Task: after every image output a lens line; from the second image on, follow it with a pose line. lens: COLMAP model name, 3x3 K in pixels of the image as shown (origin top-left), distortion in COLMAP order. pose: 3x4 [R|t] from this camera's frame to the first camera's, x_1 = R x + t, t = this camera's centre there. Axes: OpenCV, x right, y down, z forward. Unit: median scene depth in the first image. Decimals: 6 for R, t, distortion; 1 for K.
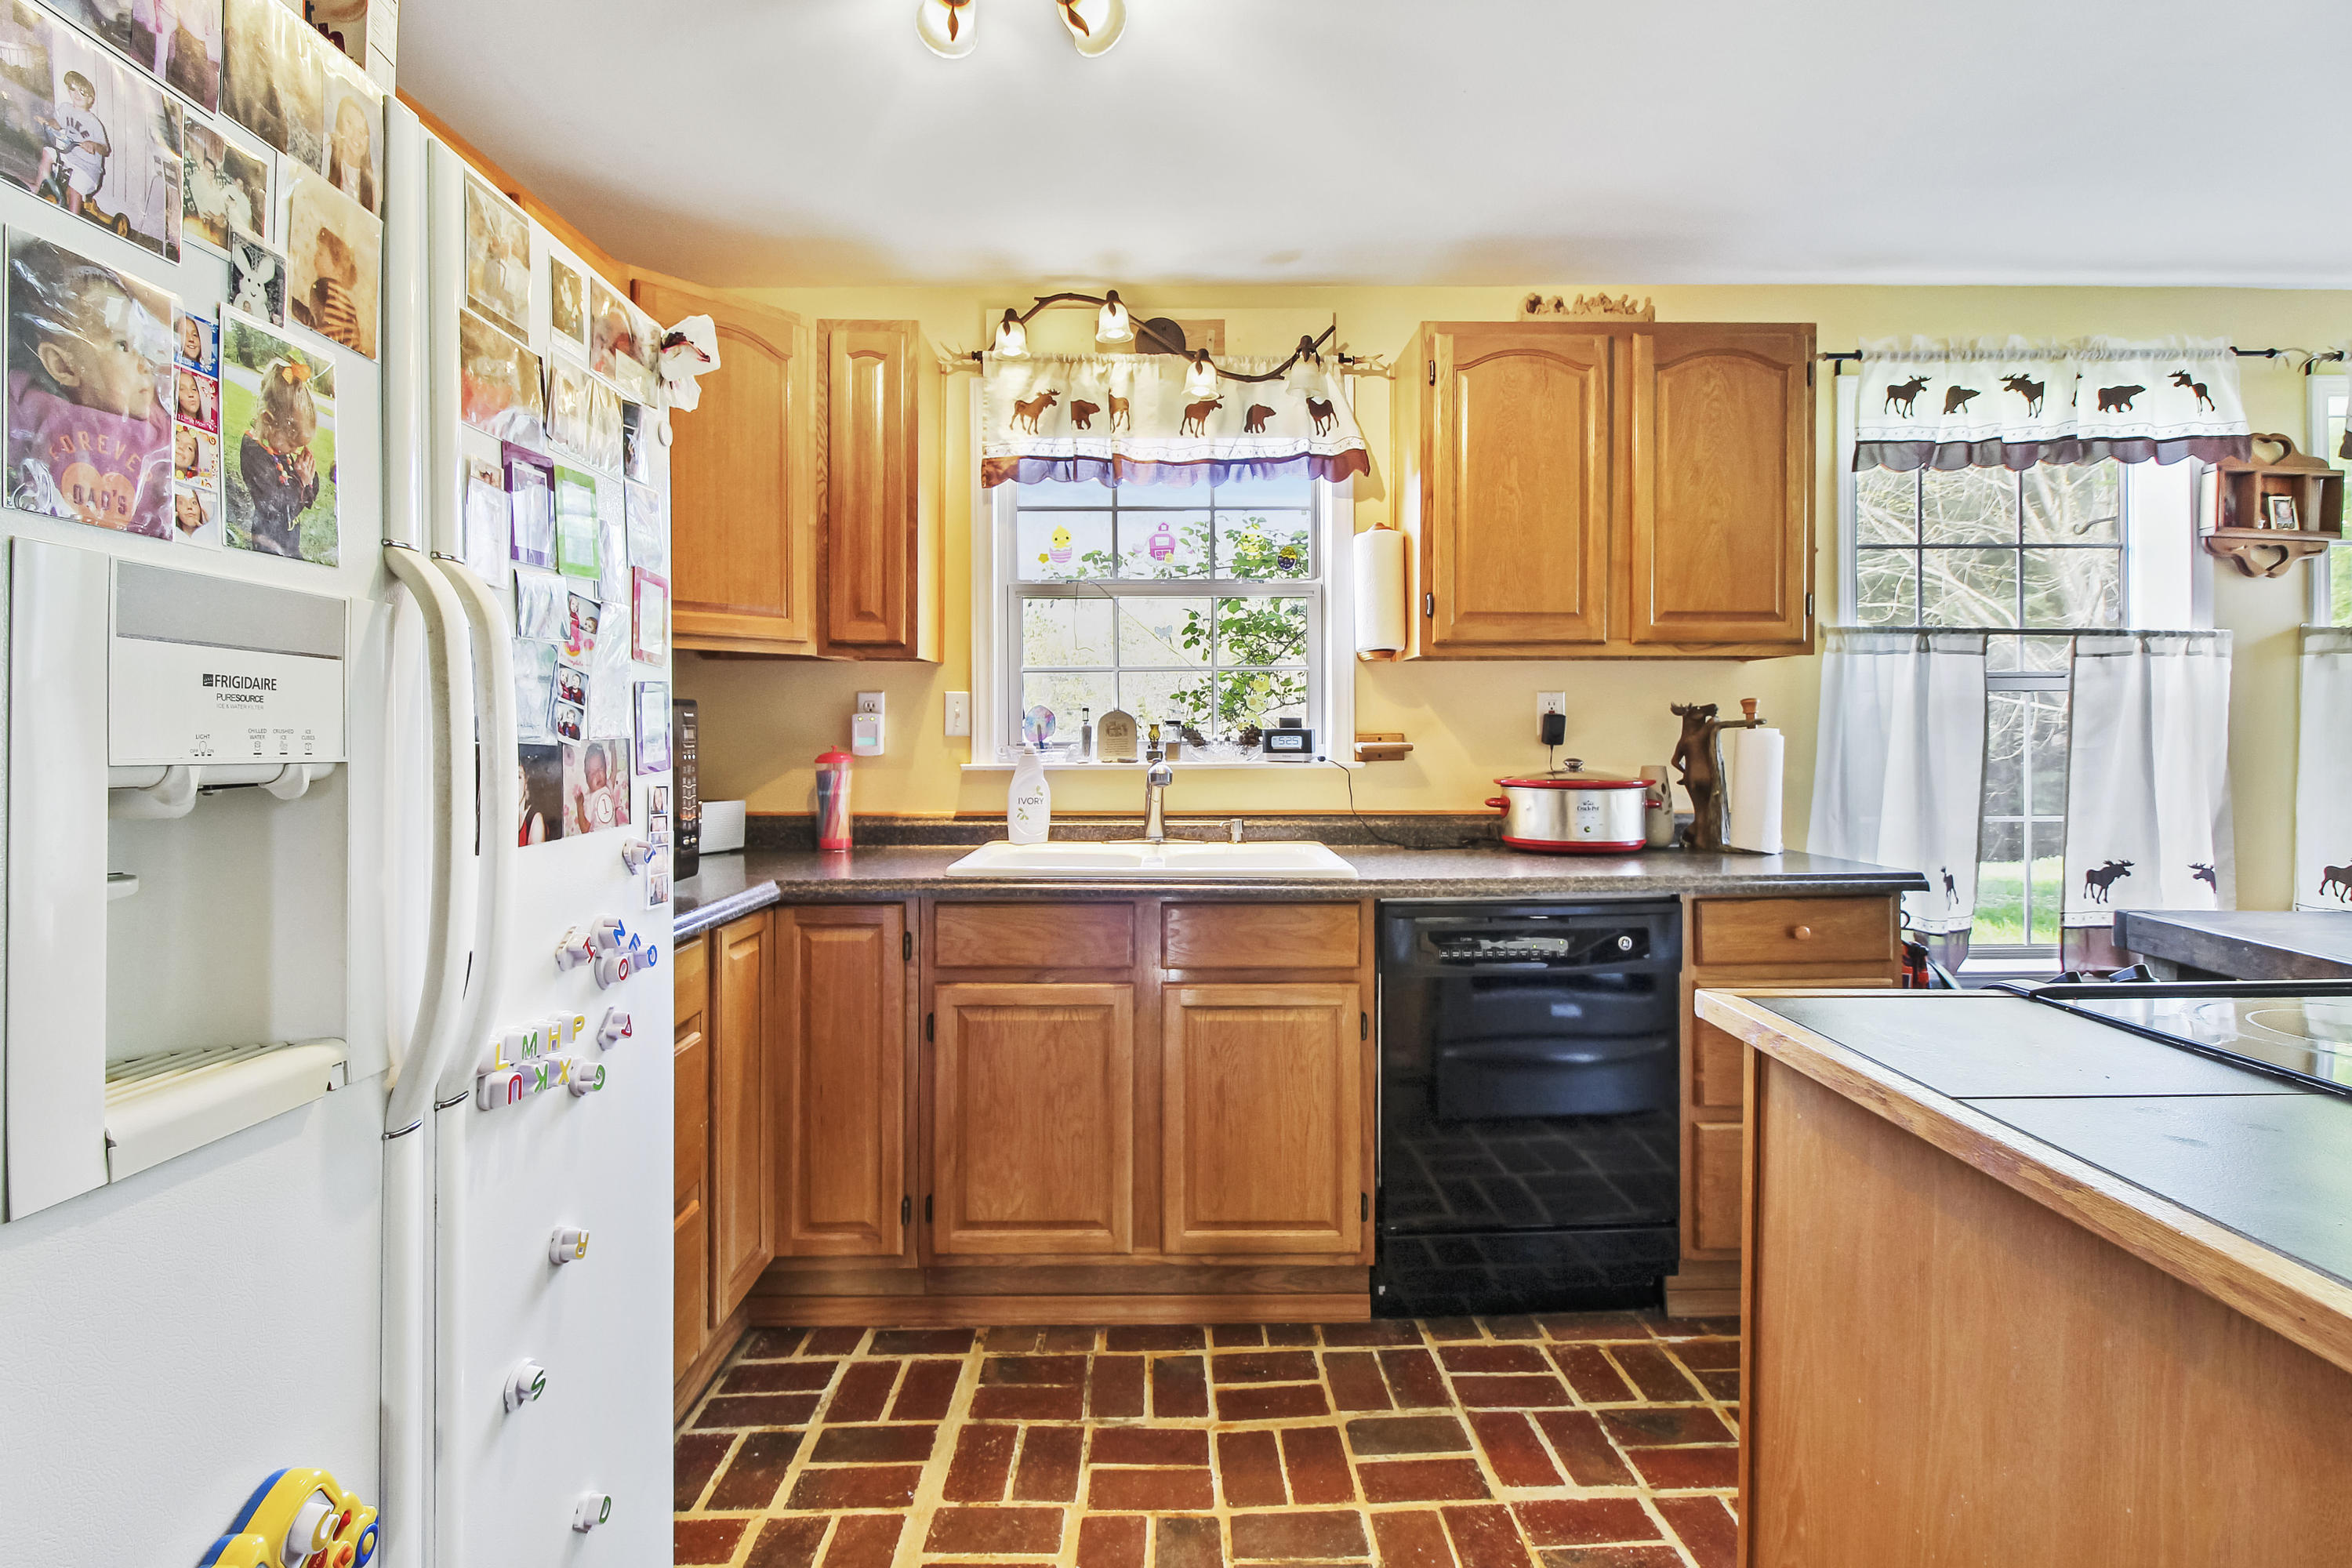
lens RADIAL K [[1118.7, 0, 1168.2], [0, 1118.7, 735.2], [0, 0, 1]] dist [-0.000592, -0.014095]
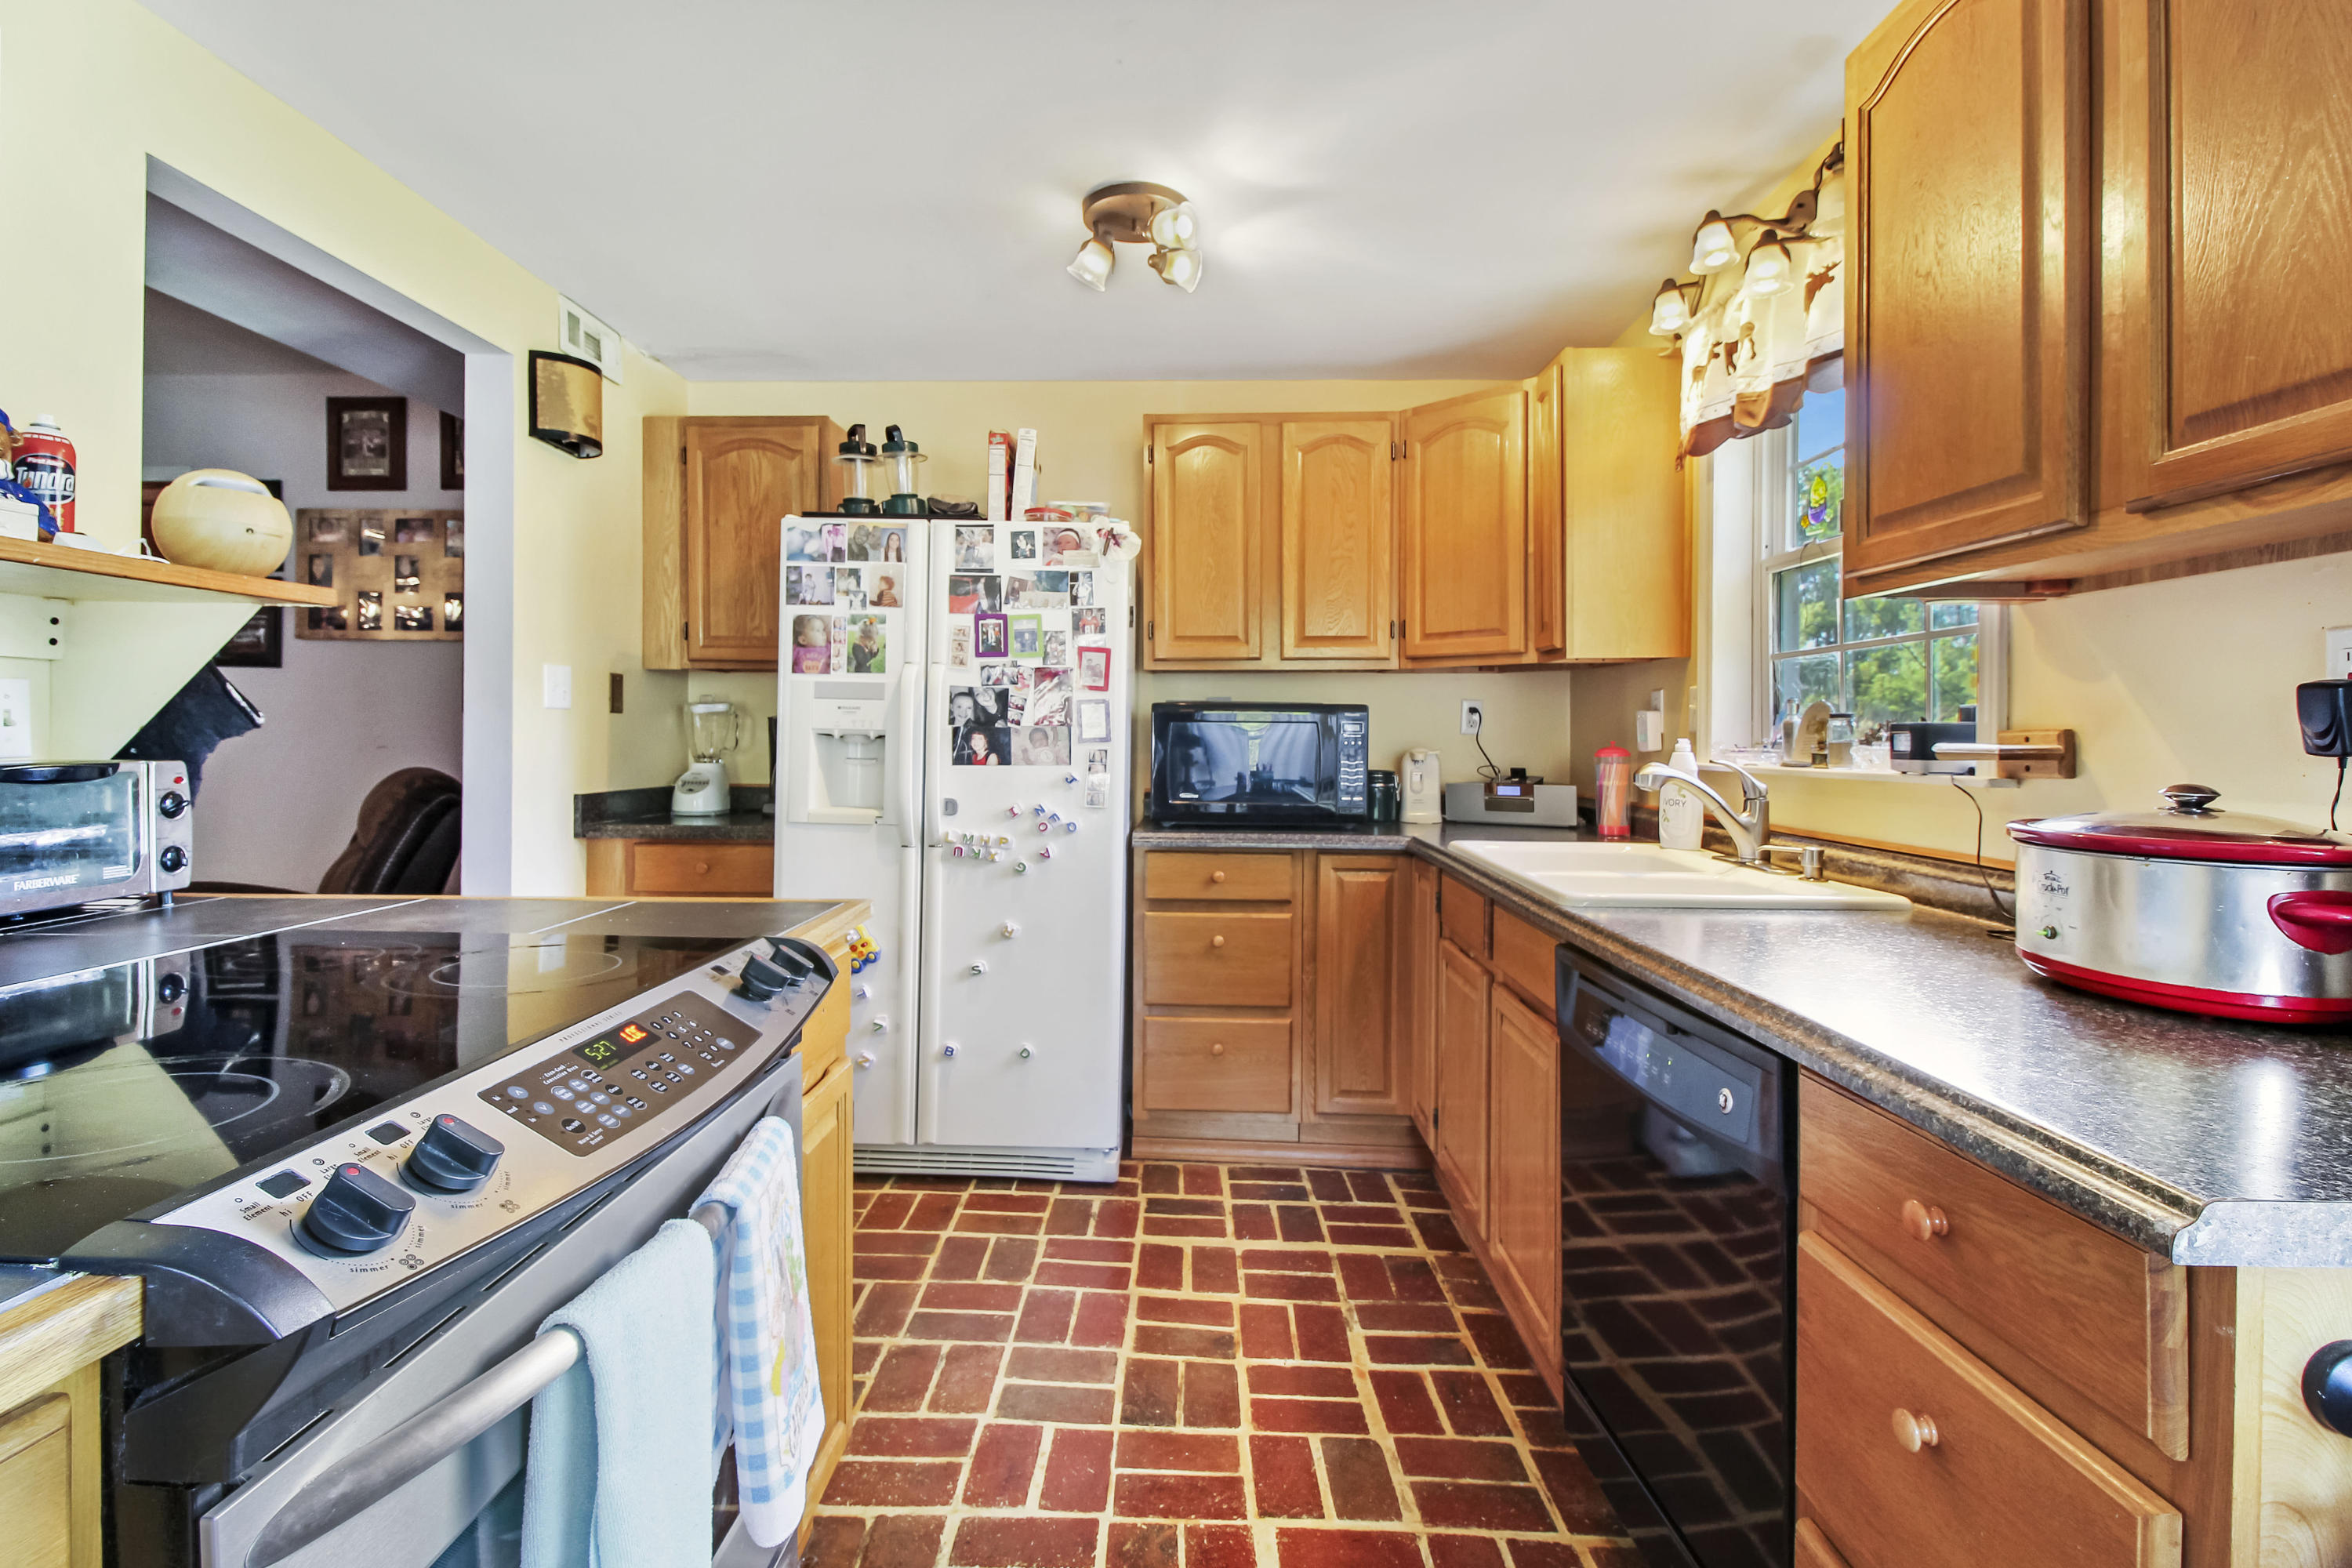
lens RADIAL K [[1101.8, 0, 1175.3], [0, 1101.8, 723.0], [0, 0, 1]] dist [-0.000874, -0.008488]
pose [[-0.024007, 0.003096, -0.999707, 1.177622], [-0.011662, 0.999926, 0.003376, -0.008715], [0.999644, 0.011740, -0.023969, 0.888518]]
